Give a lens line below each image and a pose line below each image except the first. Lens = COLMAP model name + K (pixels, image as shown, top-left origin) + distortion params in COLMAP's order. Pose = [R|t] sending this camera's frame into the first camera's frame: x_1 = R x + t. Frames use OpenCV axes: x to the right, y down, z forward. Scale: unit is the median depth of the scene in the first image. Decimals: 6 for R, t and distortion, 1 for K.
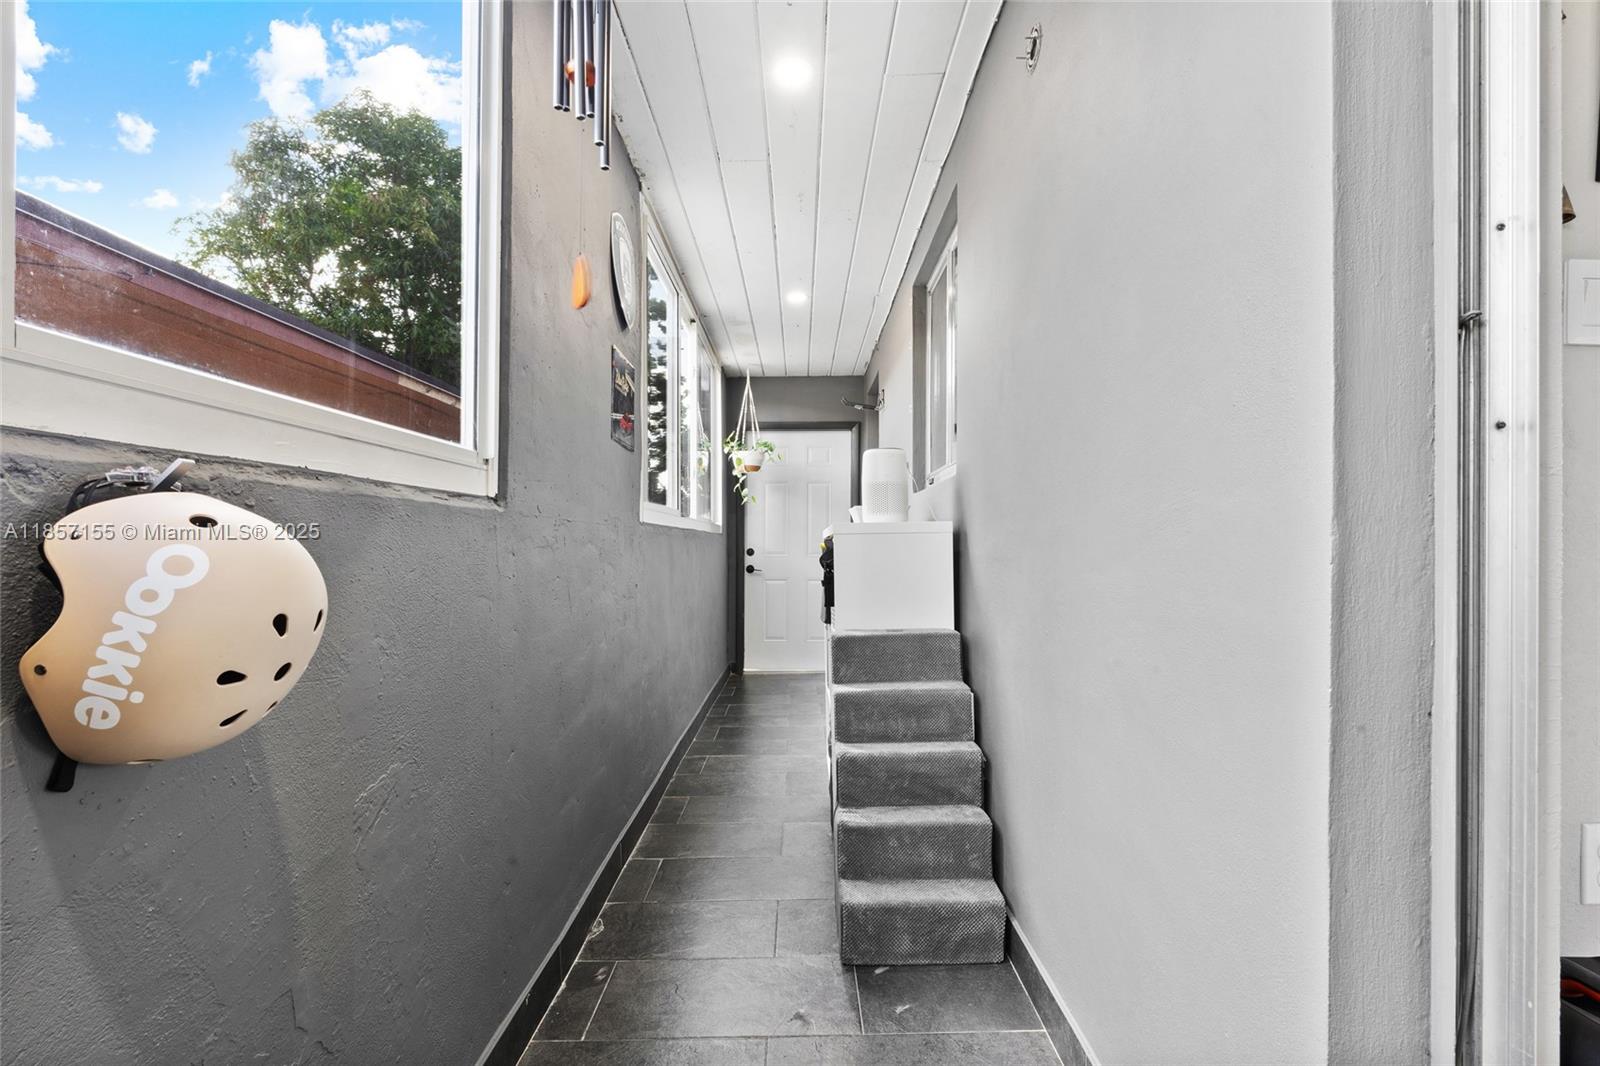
lens RADIAL K [[715.7, 0, 800.0], [0, 715.7, 535.2], [0, 0, 1]] dist [-0.001312, -0.000298]
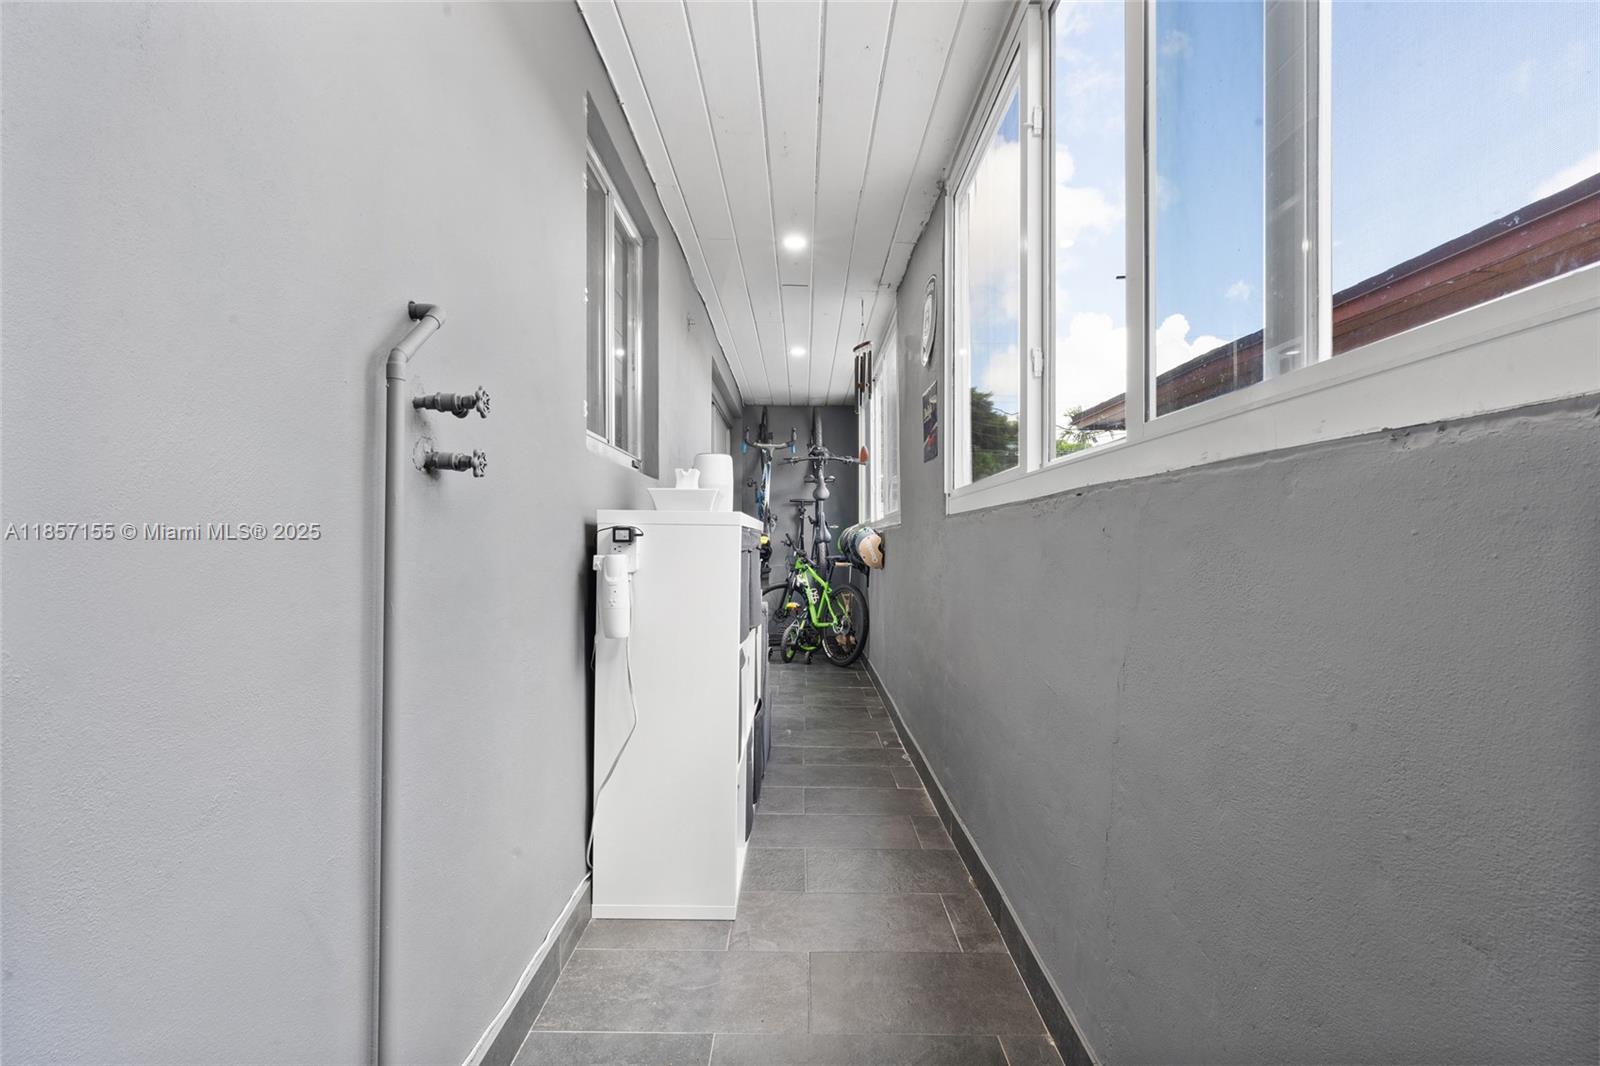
lens RADIAL K [[715.7, 0, 800.1], [0, 715.7, 538.3], [0, 0, 1]] dist [-0.001312, -0.000298]
pose [[-0.999976, -0.006640, -0.002032, -0.011611], [-0.006618, 0.999922, -0.010565, 0.023768], [0.002102, -0.010551, -0.999942, 1.797861]]
